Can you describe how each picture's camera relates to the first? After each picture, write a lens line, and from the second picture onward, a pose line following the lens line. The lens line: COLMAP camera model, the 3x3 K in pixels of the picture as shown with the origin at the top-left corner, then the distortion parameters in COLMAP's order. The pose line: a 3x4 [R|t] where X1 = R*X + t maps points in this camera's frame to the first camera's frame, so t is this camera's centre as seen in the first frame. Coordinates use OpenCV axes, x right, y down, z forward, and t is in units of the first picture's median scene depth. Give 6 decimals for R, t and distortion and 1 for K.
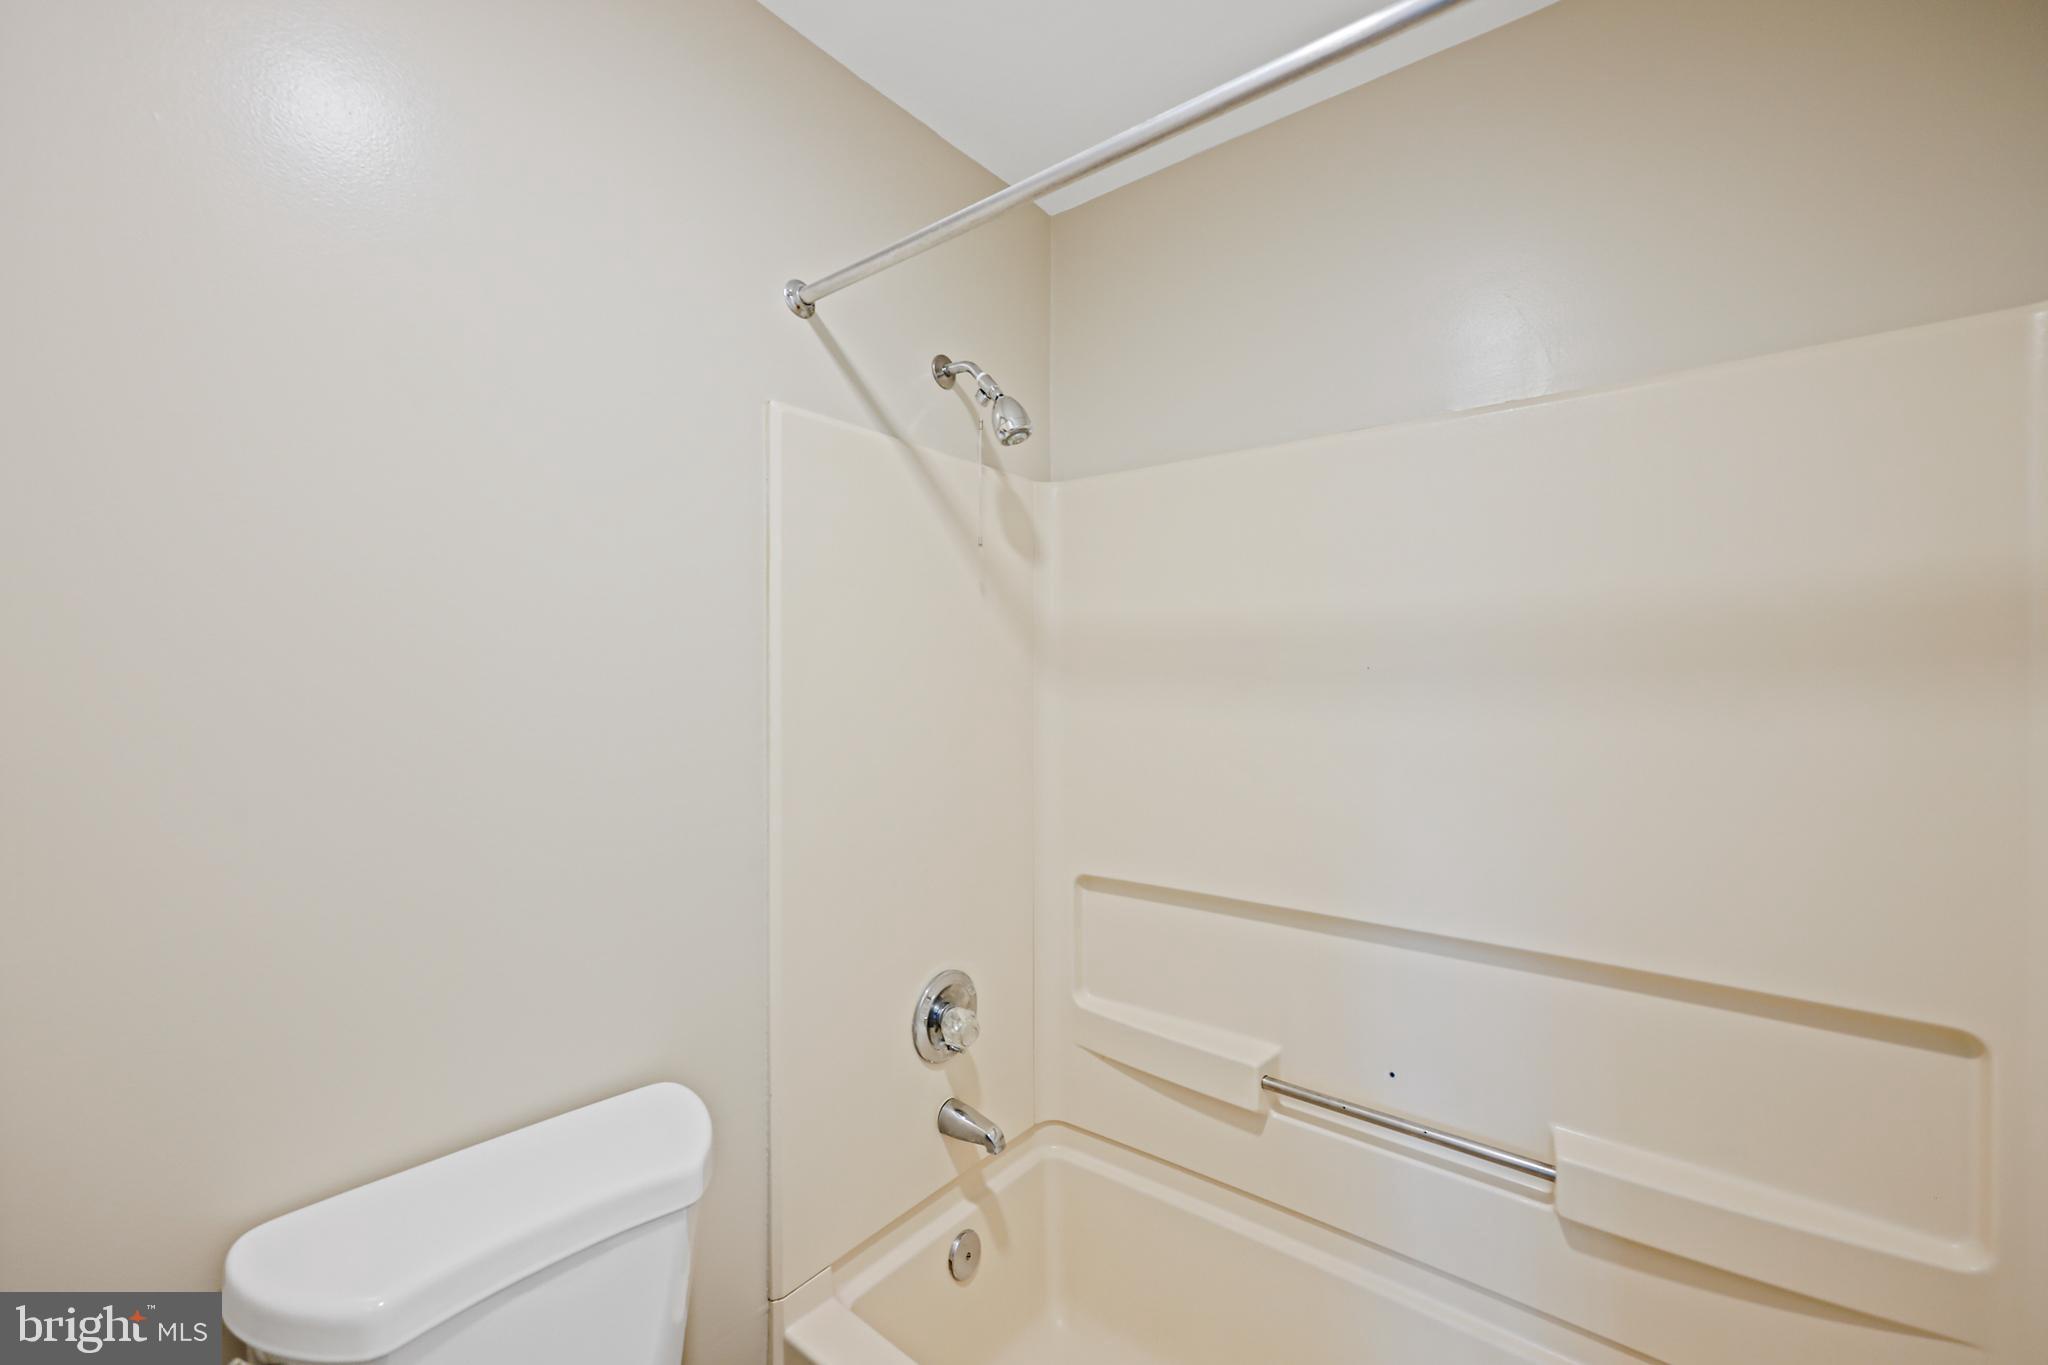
lens RADIAL K [[846.2, 0, 1039.3], [0, 846.2, 696.2], [0, 0, 1]] dist [-0.016537, 0.000661]
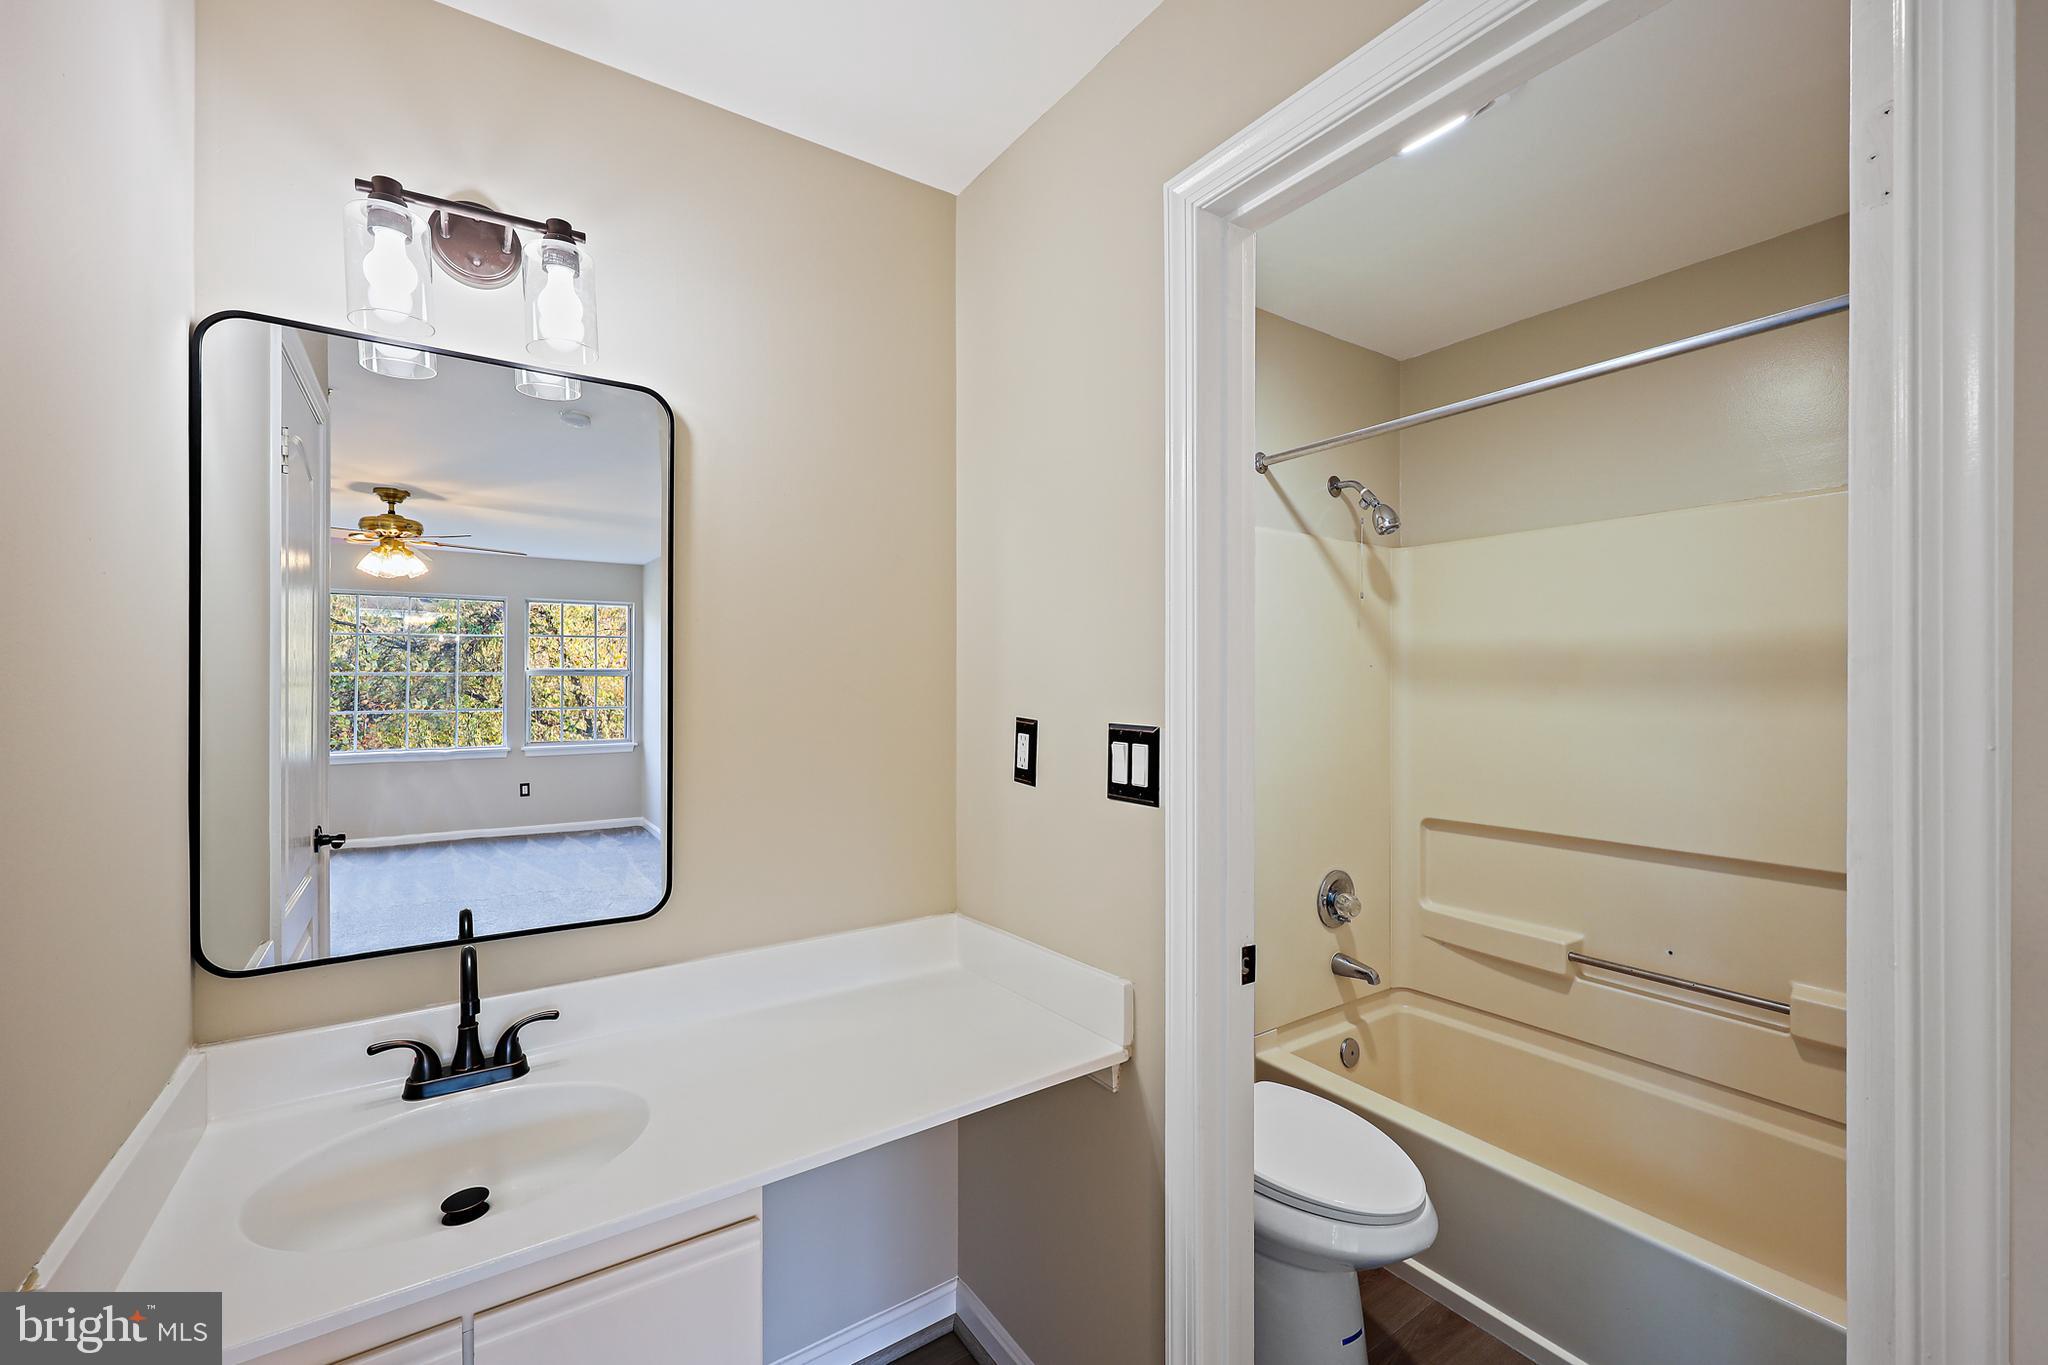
lens RADIAL K [[846.2, 0, 1018.3], [0, 846.2, 697.6], [0, 0, 1]] dist [-0.016537, 0.000661]
pose [[0.949519, -0.002953, -0.313695, -0.183389], [0.004341, 0.999984, 0.003728, -0.001976], [0.313679, -0.004901, 0.949516, -0.679287]]
